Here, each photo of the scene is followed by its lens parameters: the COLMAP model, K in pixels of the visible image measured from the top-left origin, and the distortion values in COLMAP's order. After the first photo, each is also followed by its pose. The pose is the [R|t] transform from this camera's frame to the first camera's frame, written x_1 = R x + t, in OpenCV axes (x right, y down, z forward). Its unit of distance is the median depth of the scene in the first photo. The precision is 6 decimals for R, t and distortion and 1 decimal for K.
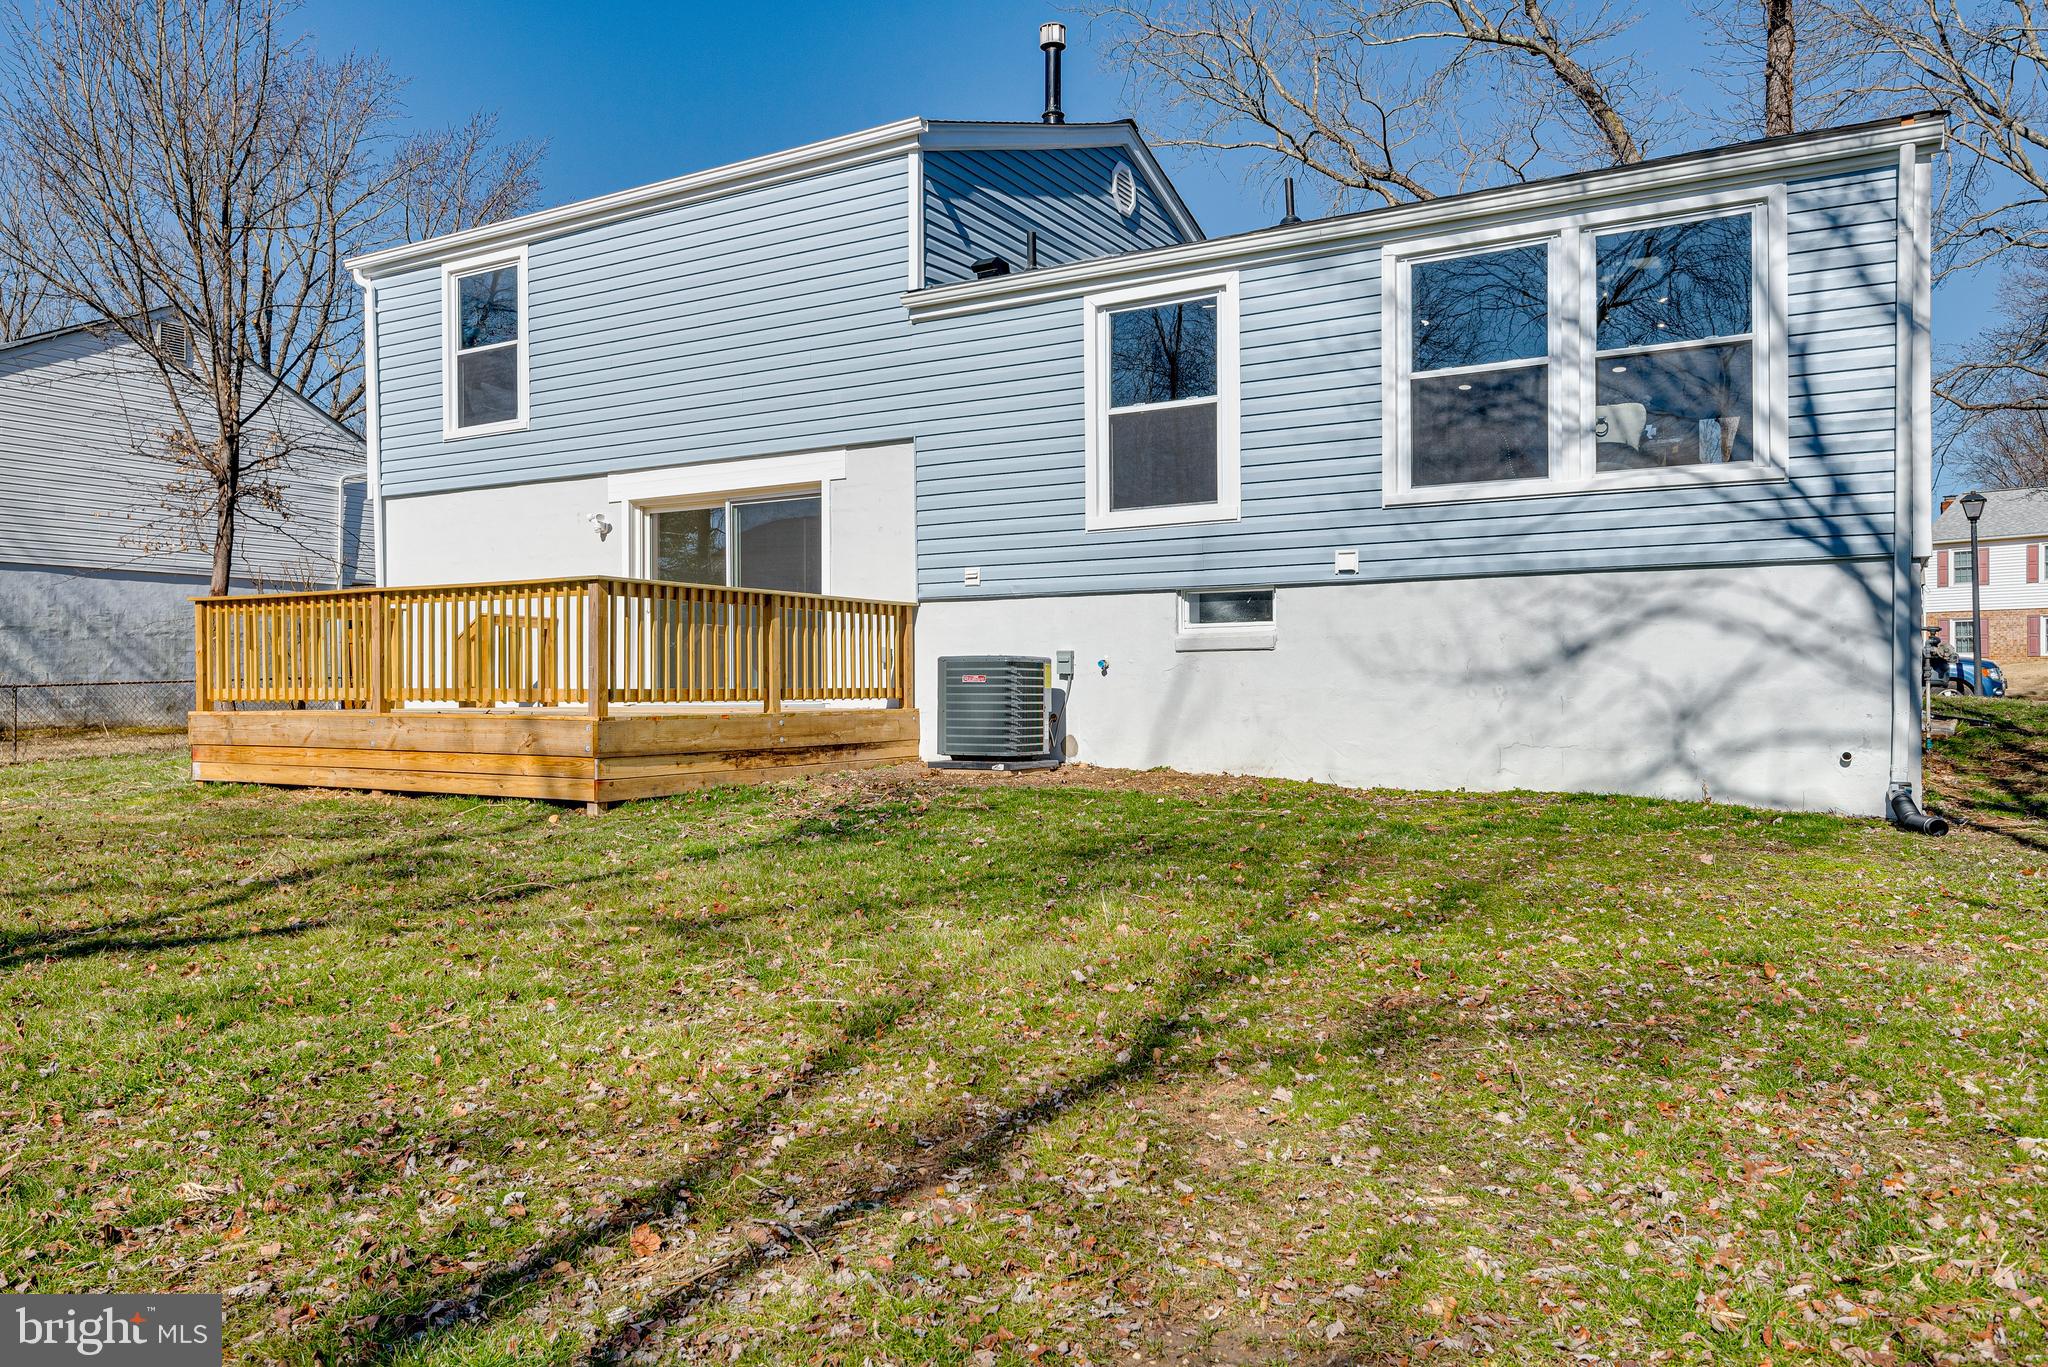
lens RADIAL K [[1470.5, 0, 1012.8], [0, 1470.5, 693.5], [0, 0, 1]] dist [0.013717, 0.005075]
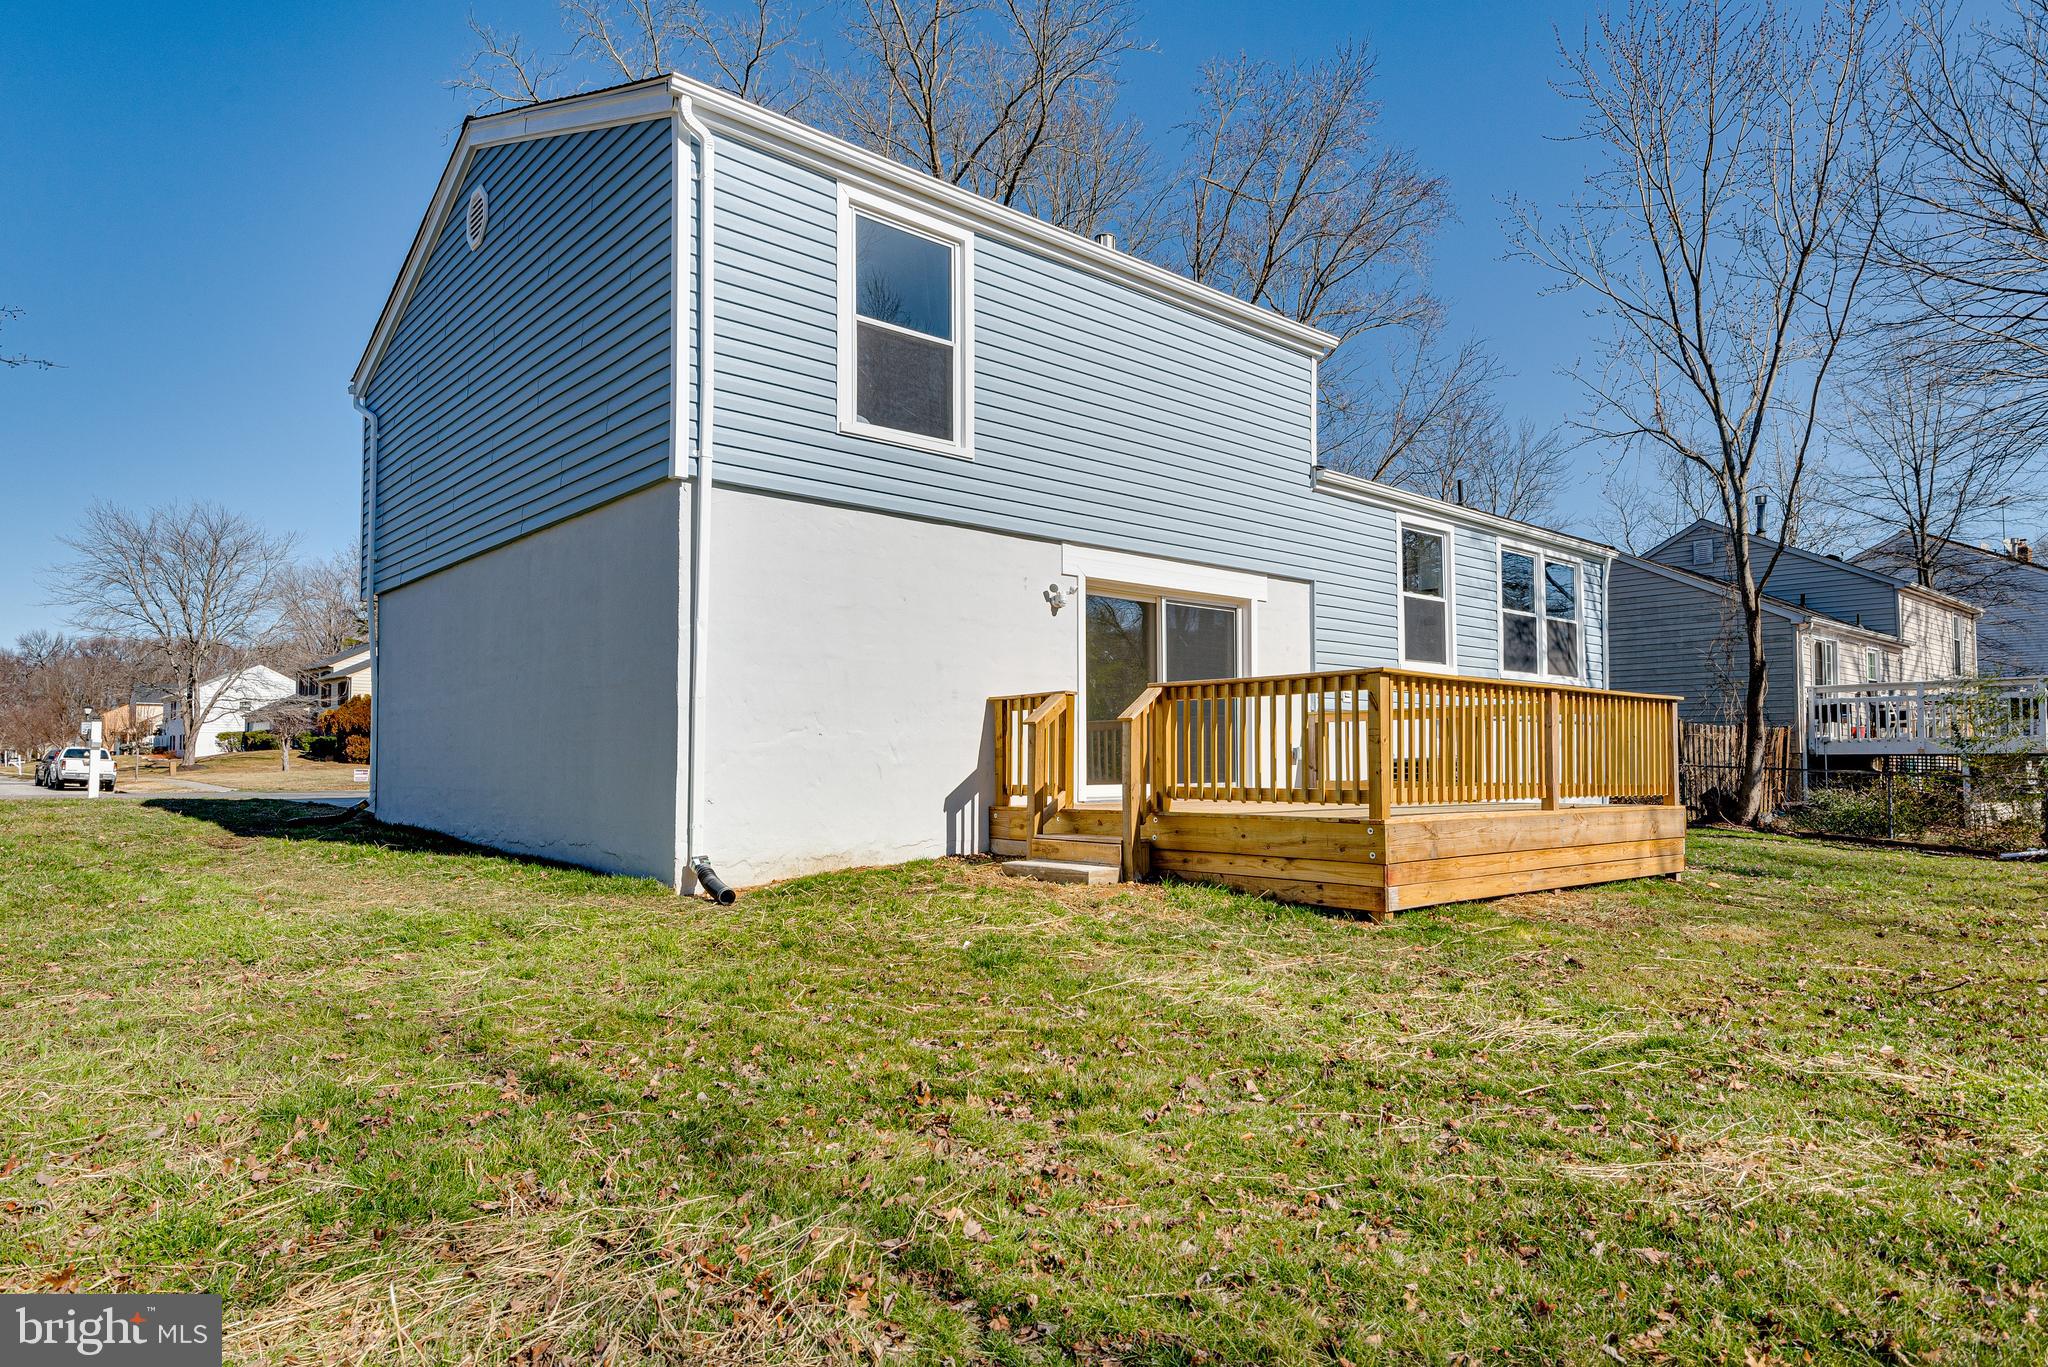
lens RADIAL K [[1198.4, 0, 1010.7], [0, 1198.4, 737.2], [0, 0, 1]] dist [0.034624, 0.000467]
pose [[0.312809, 0.023169, 0.949533, -1.373669], [-0.004033, 0.999726, -0.023065, -0.017706], [-0.949807, 0.003385, 0.312817, 1.124838]]
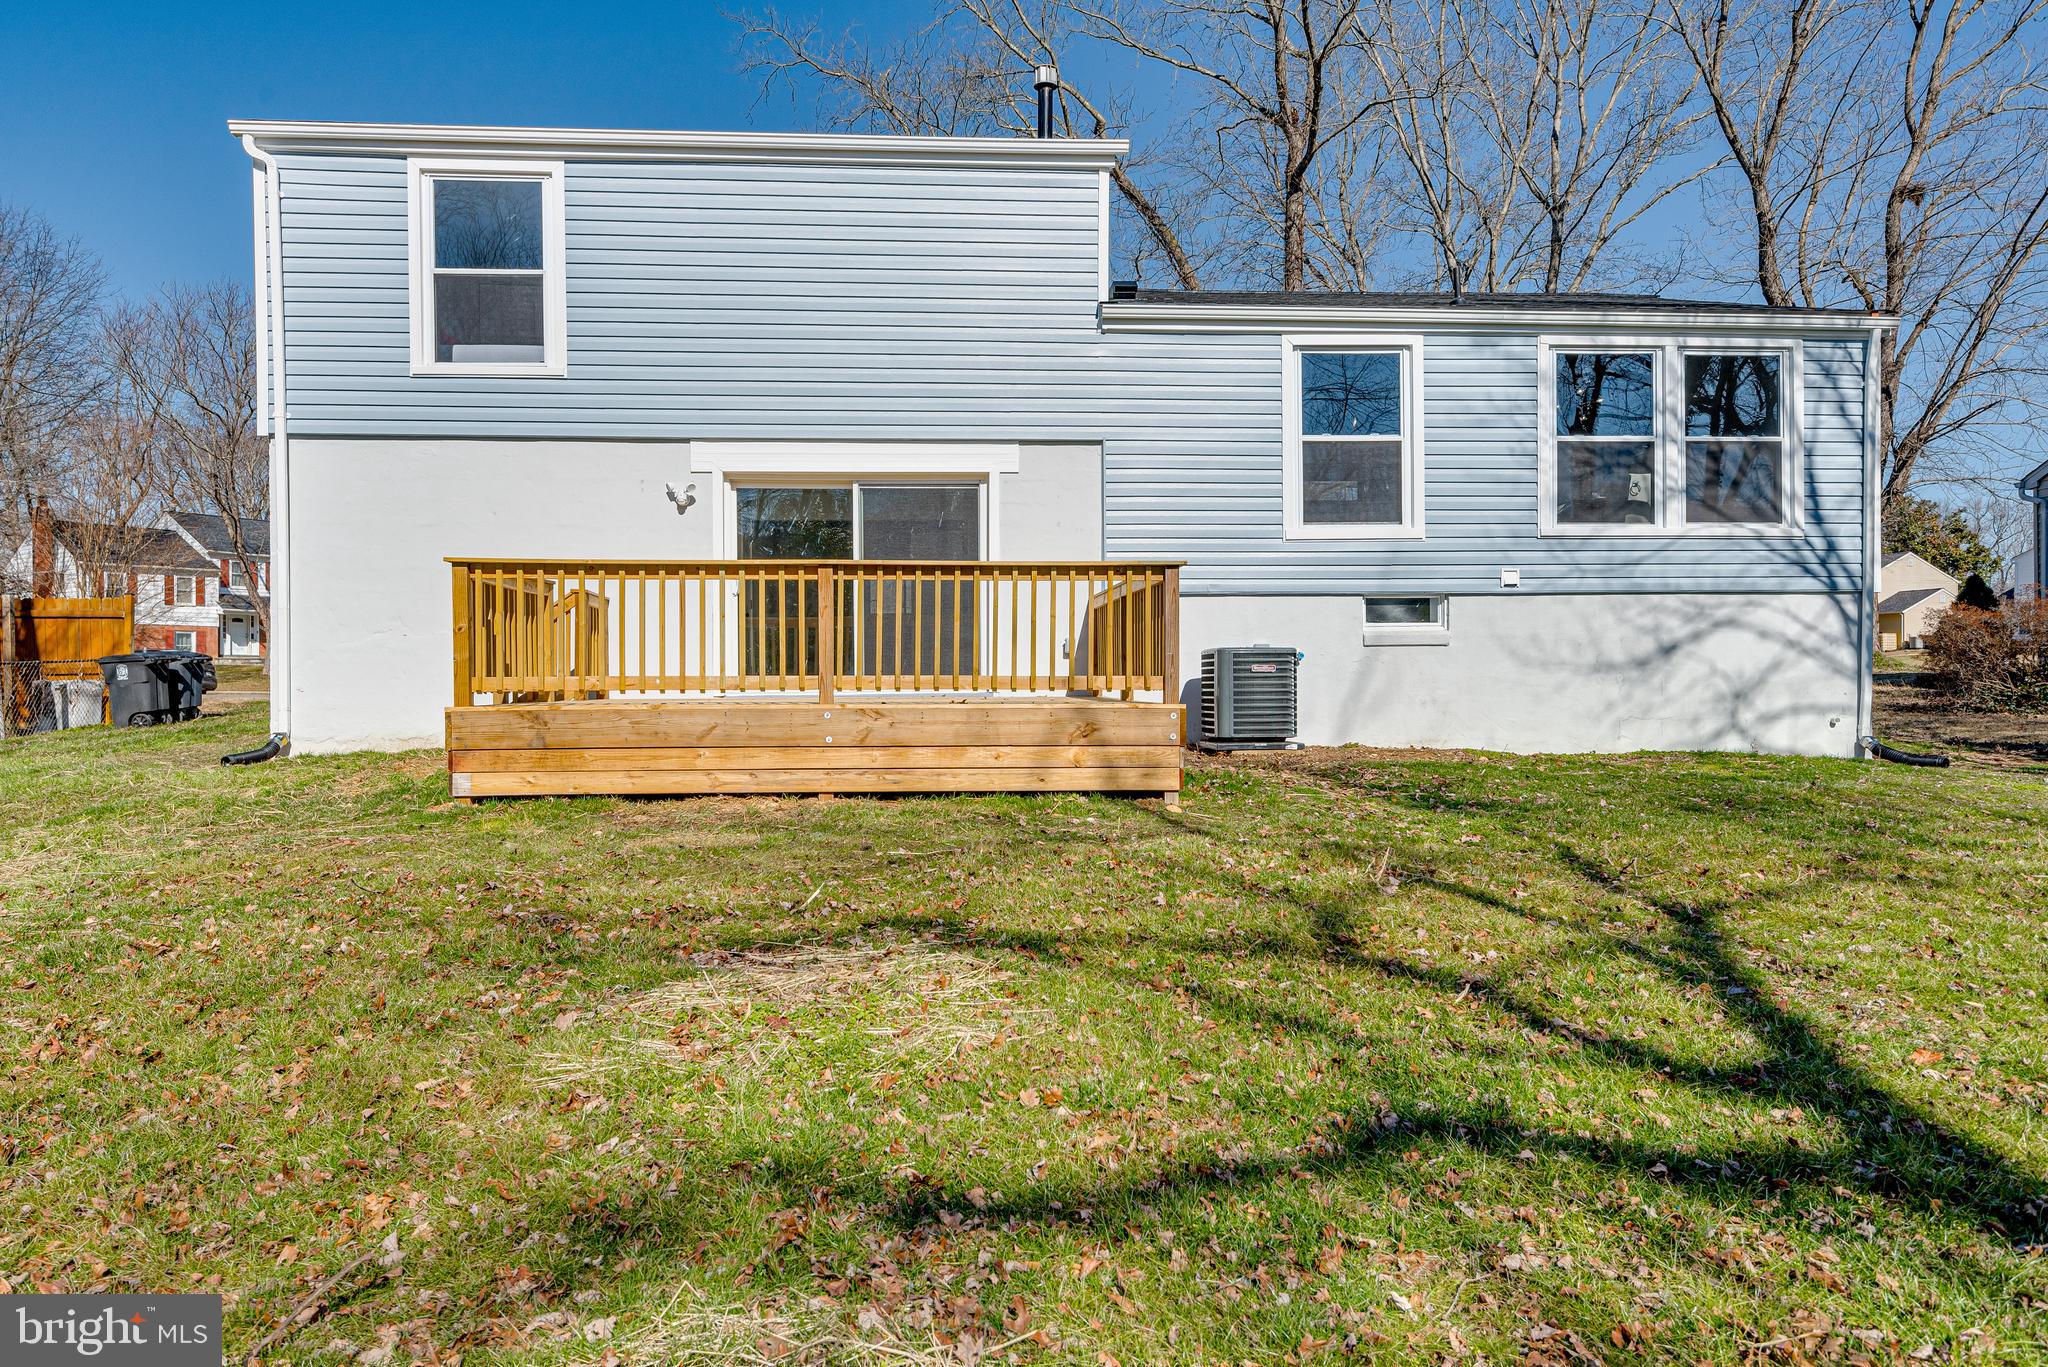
lens RADIAL K [[1325.2, 0, 1028.7], [0, 1325.2, 684.1], [0, 0, 1]] dist [0.019681, -0.002695]
pose [[0.819917, -0.002143, 0.572479, -0.801982], [0.003052, 0.999995, -0.000627, 0.002404], [-0.572475, 0.002261, 0.819919, 0.303123]]
